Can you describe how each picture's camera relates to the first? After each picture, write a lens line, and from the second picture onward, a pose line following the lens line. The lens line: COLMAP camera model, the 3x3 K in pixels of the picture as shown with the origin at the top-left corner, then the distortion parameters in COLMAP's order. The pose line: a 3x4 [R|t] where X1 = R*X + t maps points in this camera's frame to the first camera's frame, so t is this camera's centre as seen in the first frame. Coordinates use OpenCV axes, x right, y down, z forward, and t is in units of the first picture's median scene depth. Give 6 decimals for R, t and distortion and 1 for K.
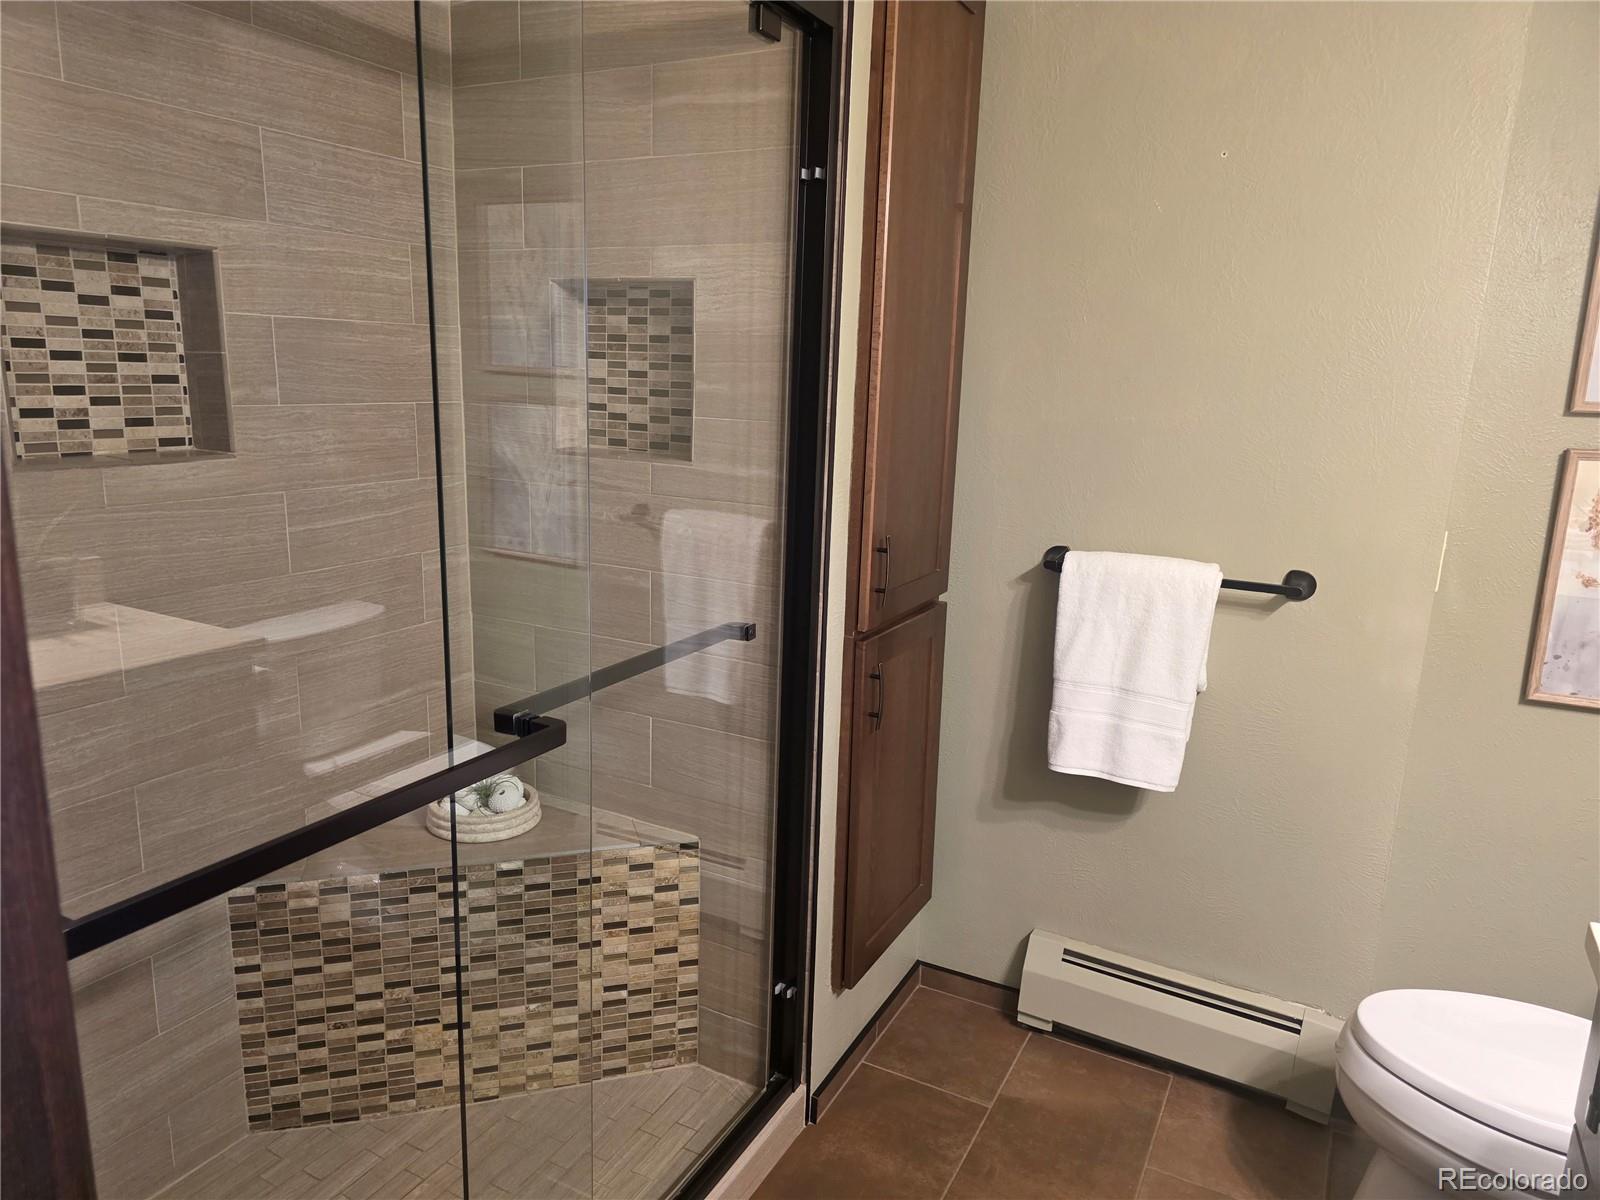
lens RADIAL K [[1072.2, 0, 794.0], [0, 1072.2, 602.7], [0, 0, 1]] dist [0.046042, -0.036705]
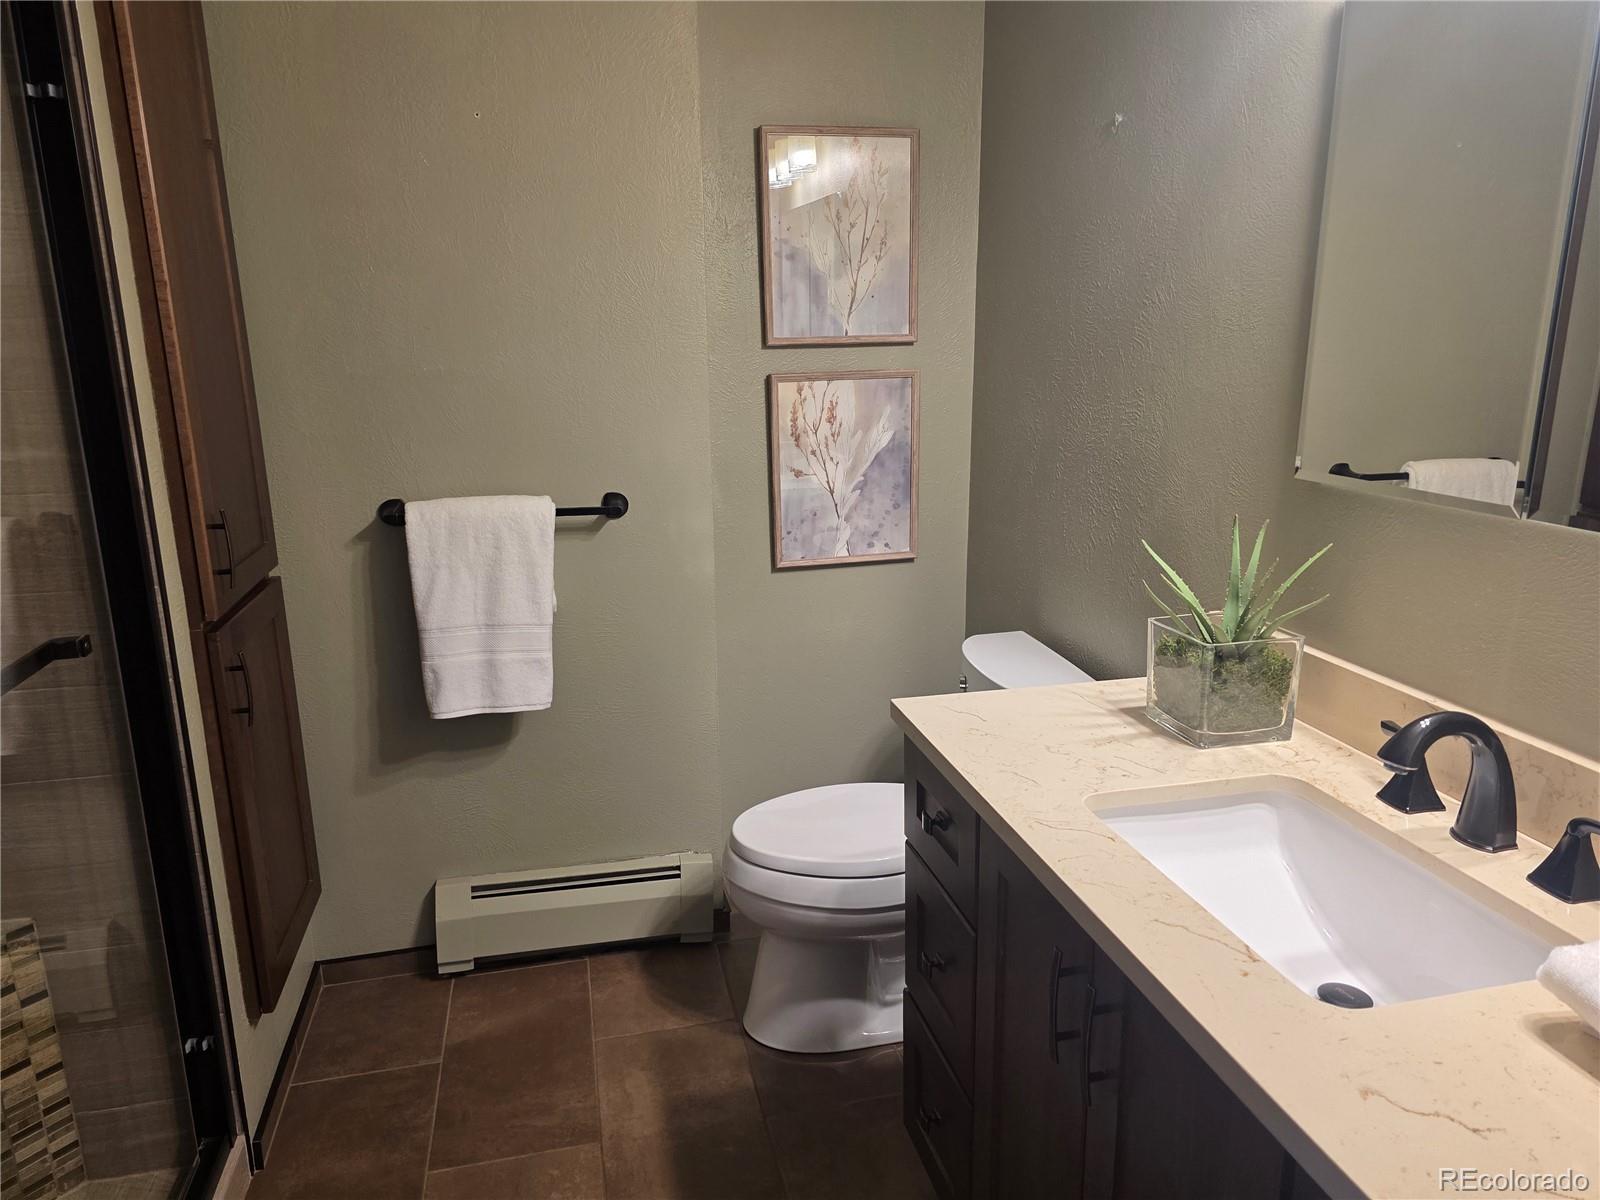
lens RADIAL K [[1072.2, 0, 805.2], [0, 1072.2, 585.2], [0, 0, 1]] dist [0.046042, -0.036705]
pose [[0.741947, -0.185587, 0.644261, -0.134721], [0.168961, 0.981668, 0.088201, 0.001381], [-0.648819, 0.043415, 0.759703, -0.000601]]
